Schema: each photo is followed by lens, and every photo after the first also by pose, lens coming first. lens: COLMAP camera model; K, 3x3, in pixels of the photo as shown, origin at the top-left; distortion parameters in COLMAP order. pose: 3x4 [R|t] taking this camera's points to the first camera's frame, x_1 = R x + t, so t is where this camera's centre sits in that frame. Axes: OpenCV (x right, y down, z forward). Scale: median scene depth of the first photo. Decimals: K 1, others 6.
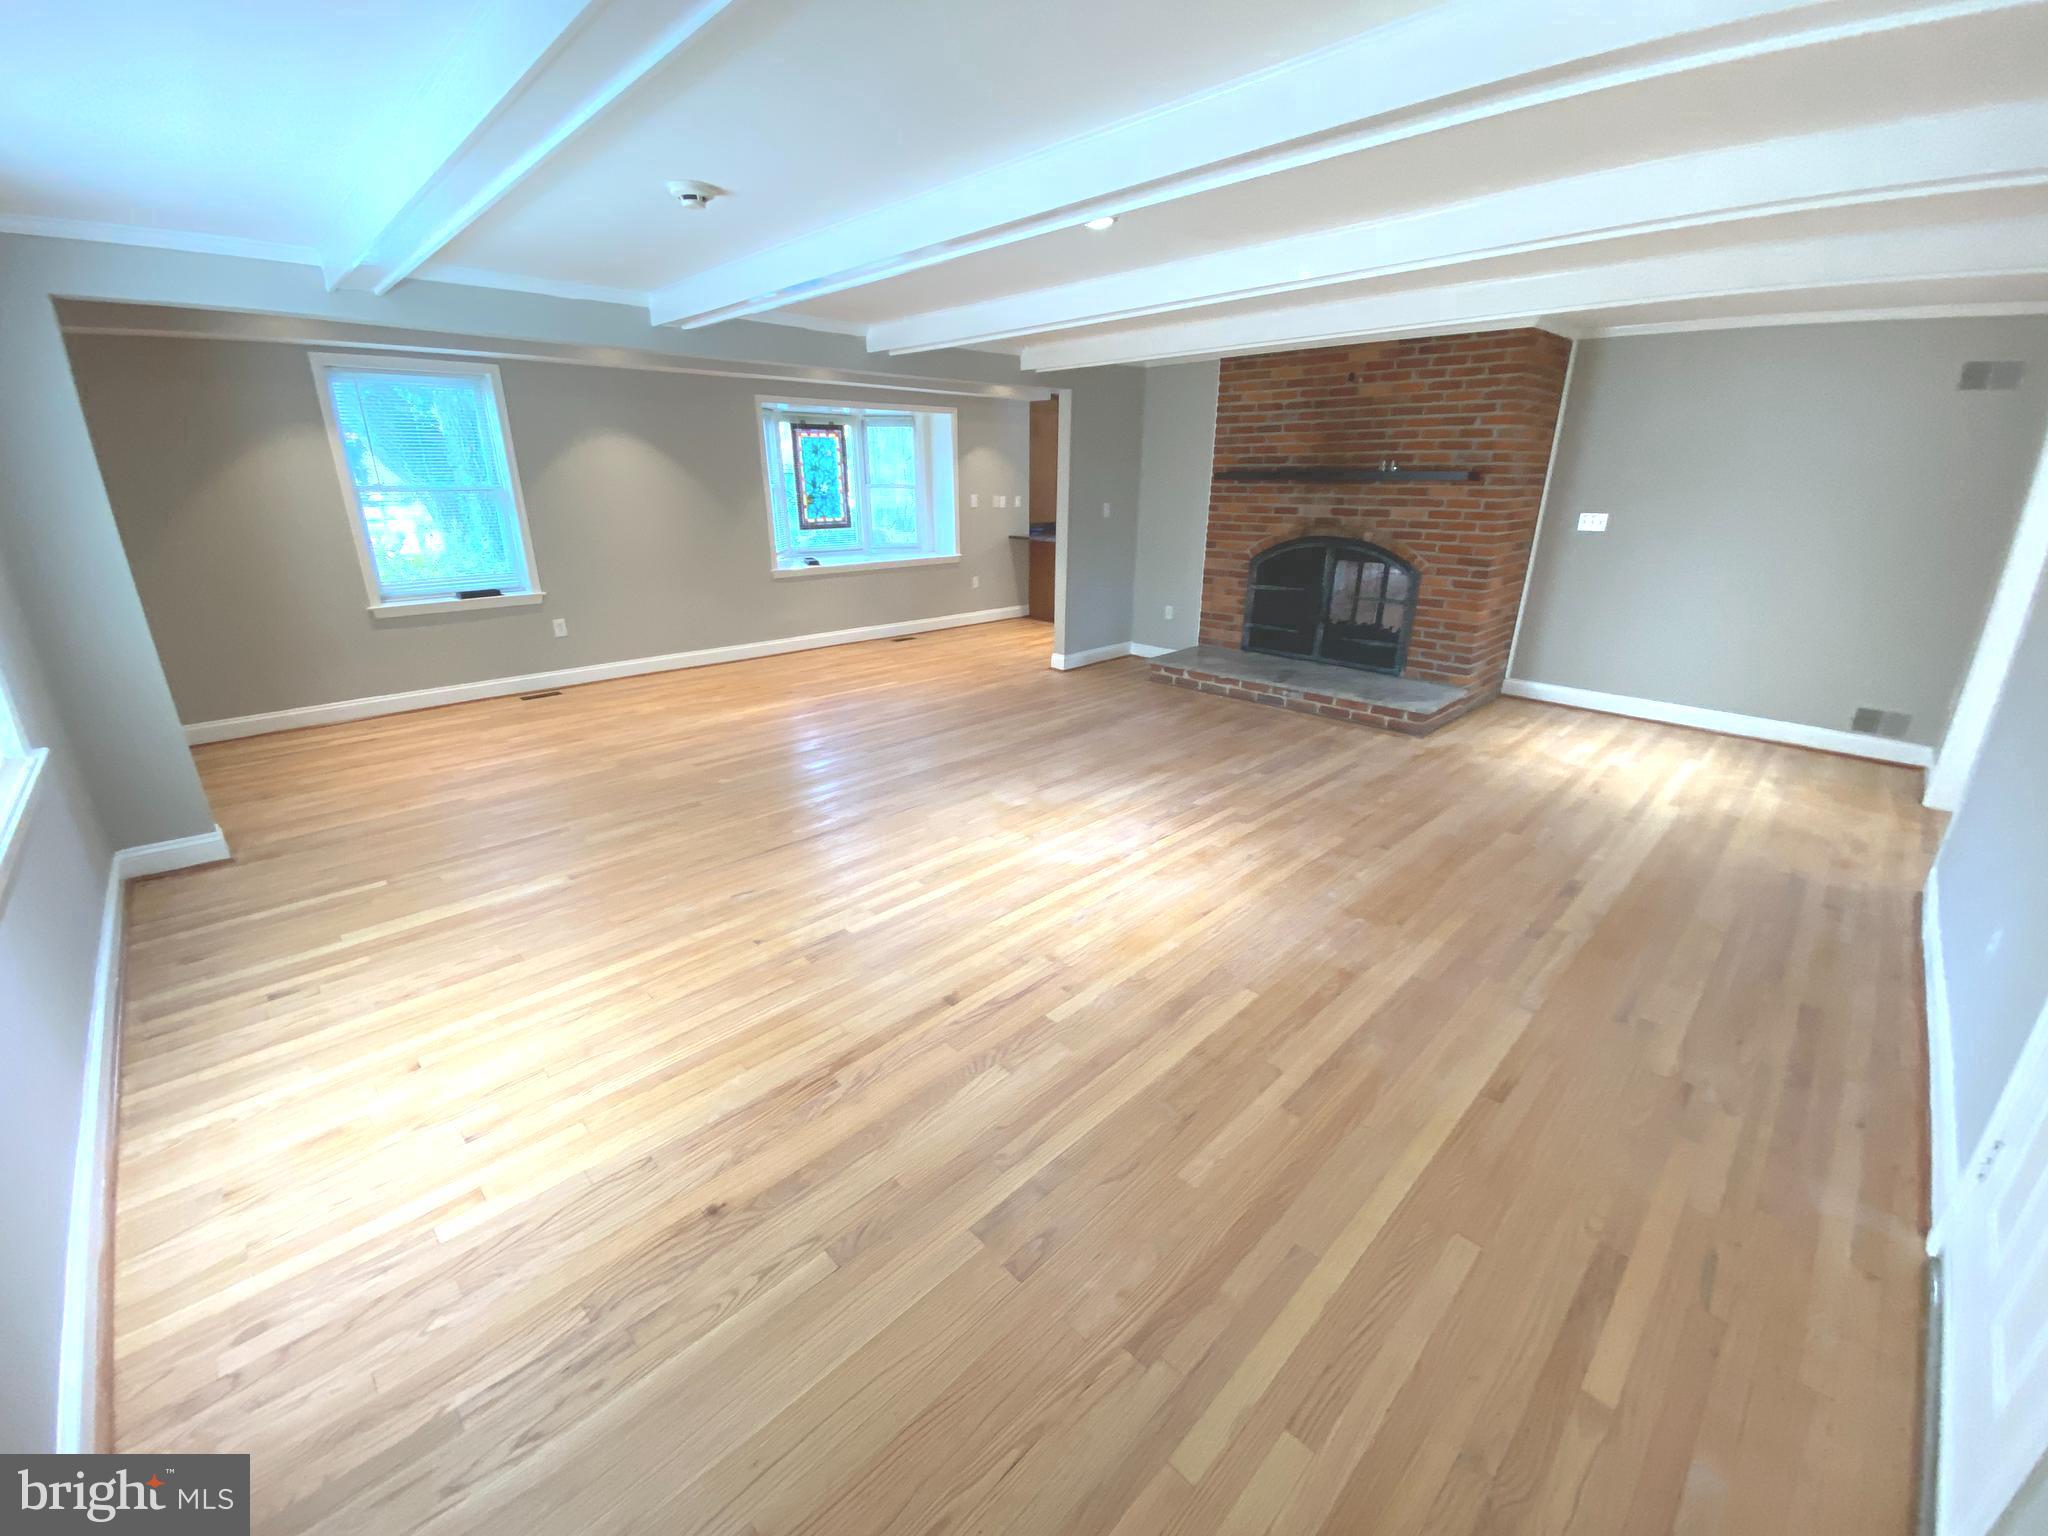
lens RADIAL K [[828.1, 0, 1004.0], [0, 828.1, 770.0], [0, 0, 1]] dist [0.016580, -0.018273]
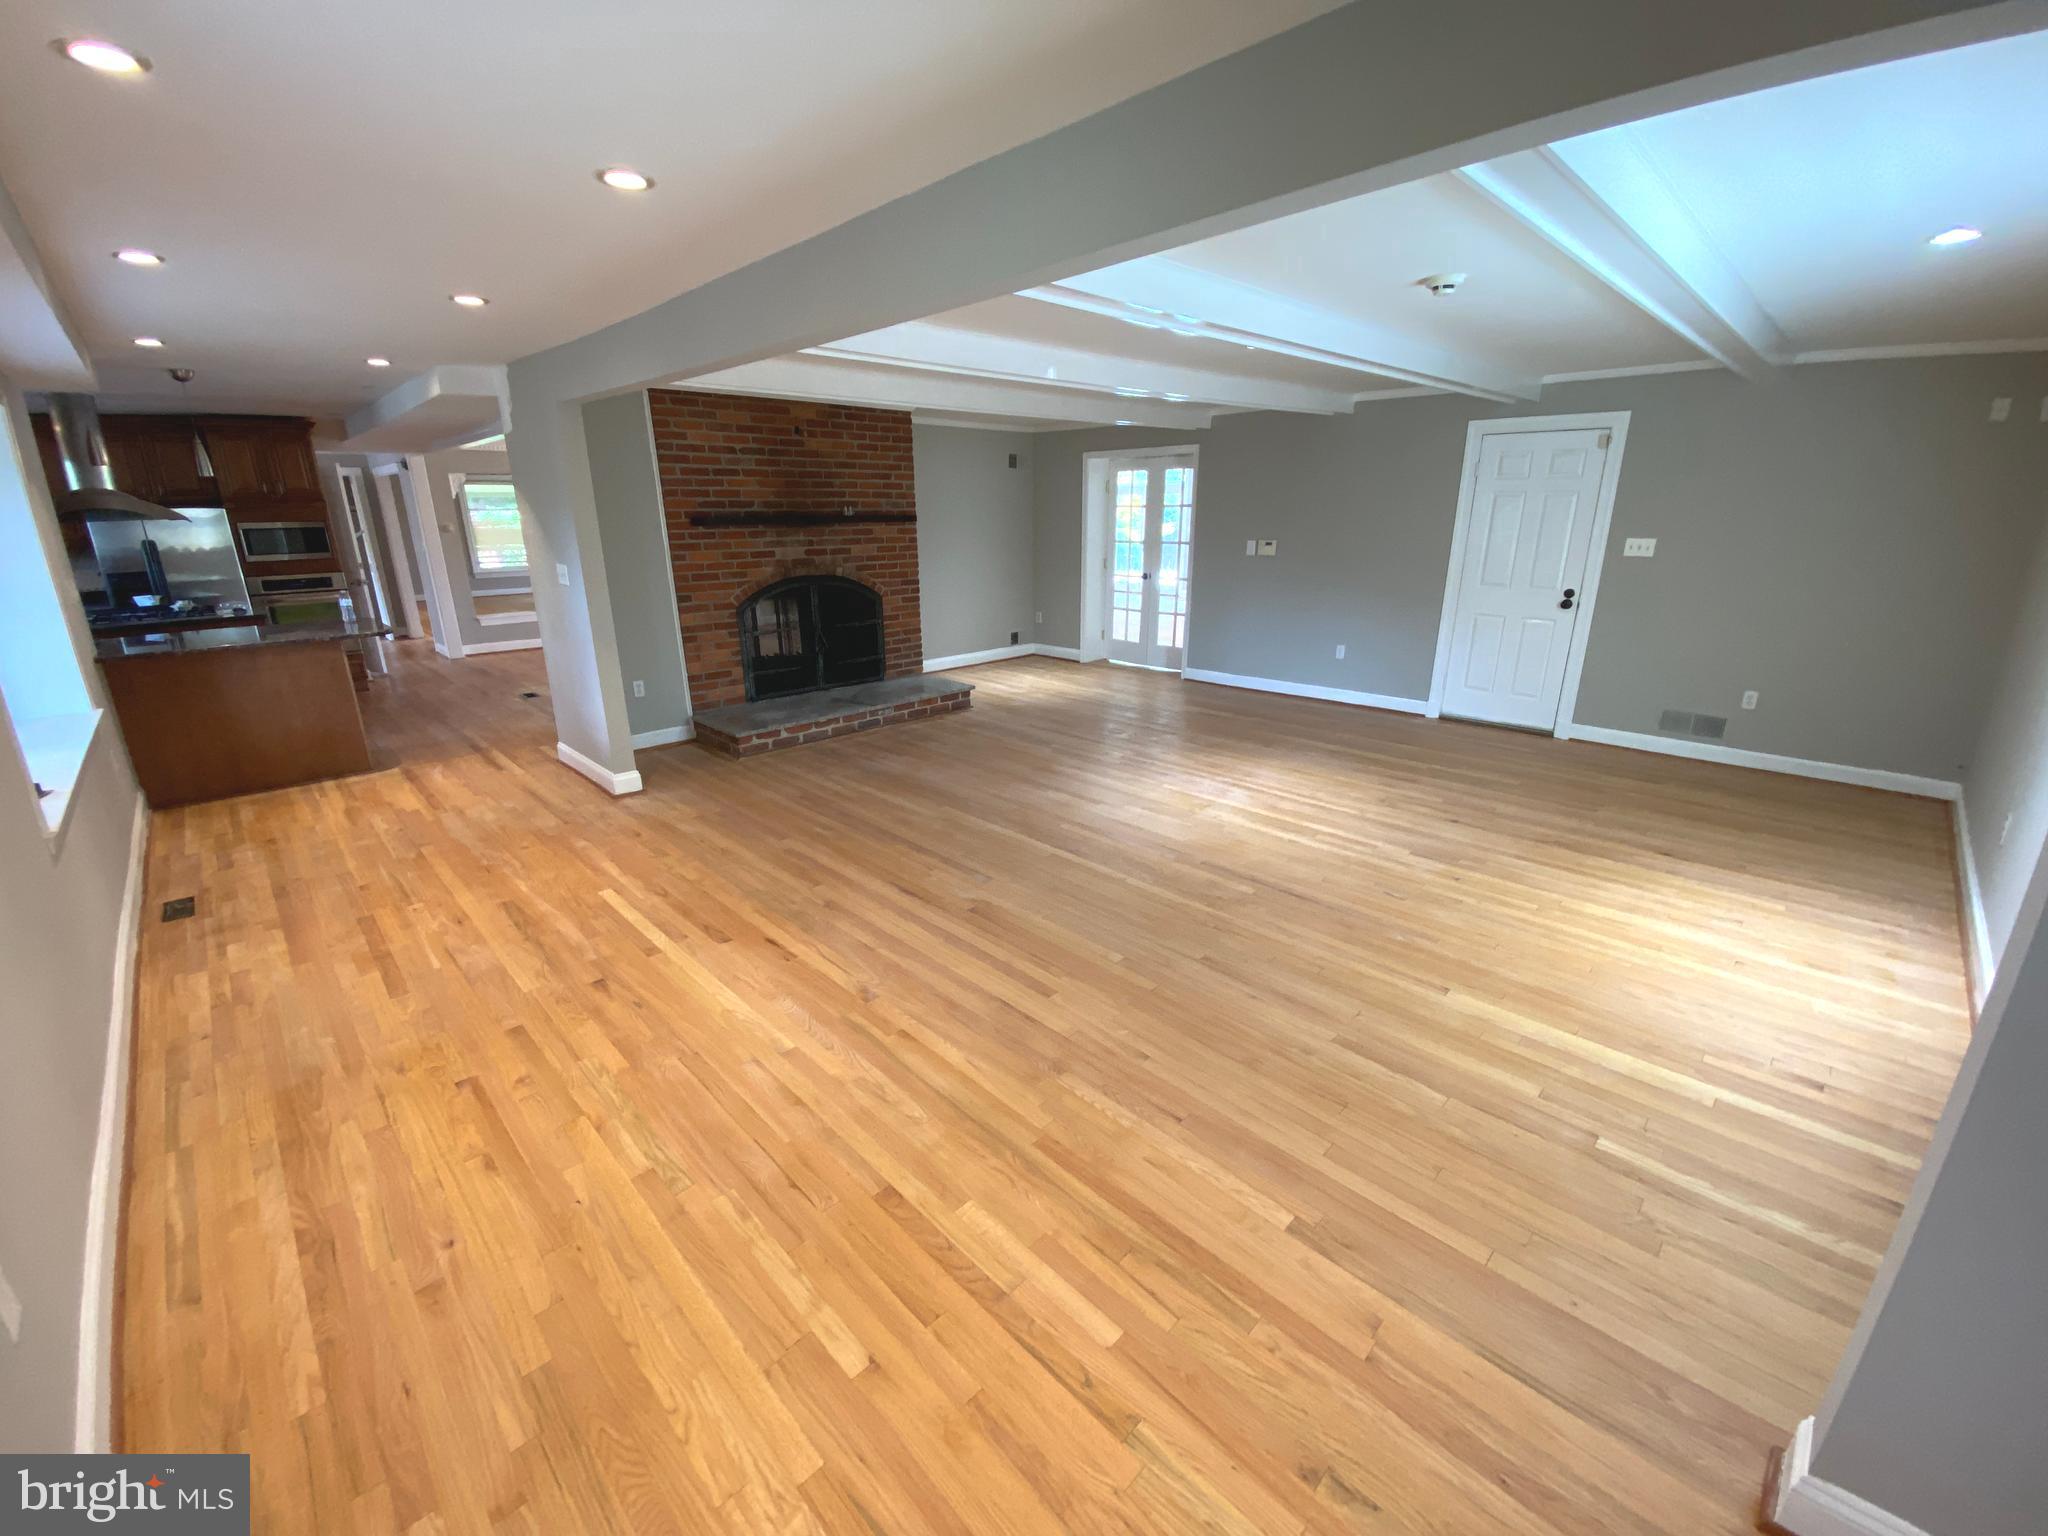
lens RADIAL K [[828.1, 0, 1018.3], [0, 828.1, 785.7], [0, 0, 1]] dist [0.016580, -0.018273]
pose [[-0.026005, -0.317777, 0.947809, -0.751115], [0.340910, 0.888474, 0.307237, -0.283836], [-0.939736, 0.331108, 0.085229, 0.761270]]
